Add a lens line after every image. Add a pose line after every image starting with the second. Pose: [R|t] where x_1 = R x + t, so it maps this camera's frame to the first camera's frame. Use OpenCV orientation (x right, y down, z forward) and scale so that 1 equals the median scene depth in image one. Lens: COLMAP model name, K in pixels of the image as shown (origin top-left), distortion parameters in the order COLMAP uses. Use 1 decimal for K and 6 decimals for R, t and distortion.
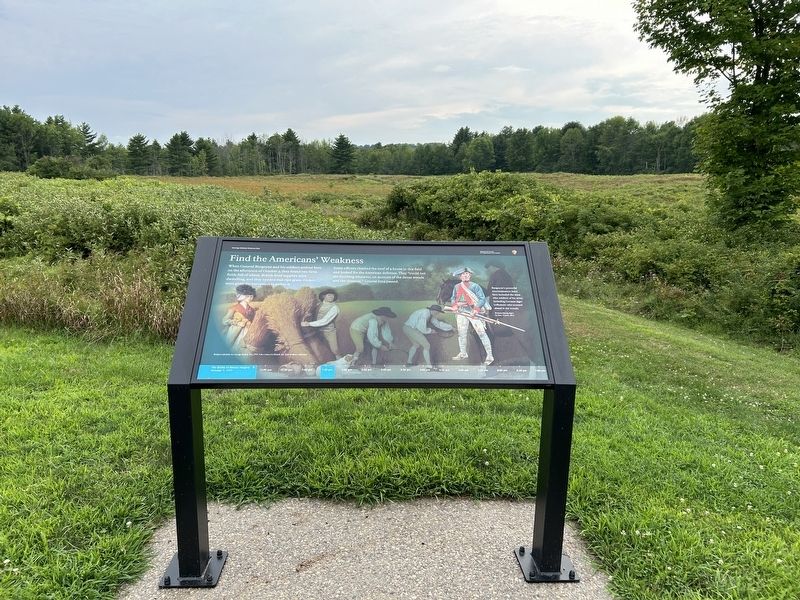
lens RADIAL K [[601.6, 0, 398.7], [0, 601.6, 302.1], [0, 0, 1]] dist [0.043853, -0.045374]
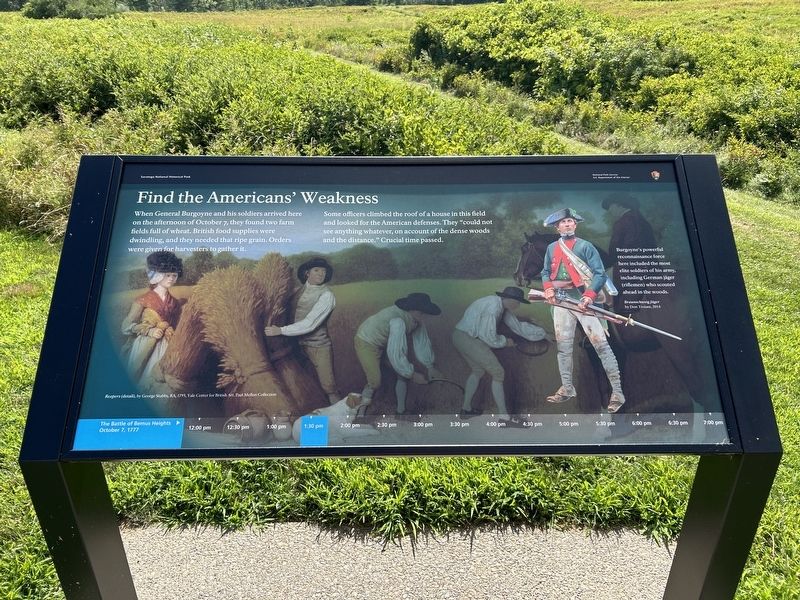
lens RADIAL K [[601.6, 0, 397.9], [0, 601.6, 298.5], [0, 0, 1]] dist [0.043853, -0.045374]
pose [[0.999147, -0.001792, -0.041267, -0.019585], [0.011633, 0.970830, 0.239487, -0.116657], [0.039634, -0.239763, 0.970022, 0.469001]]
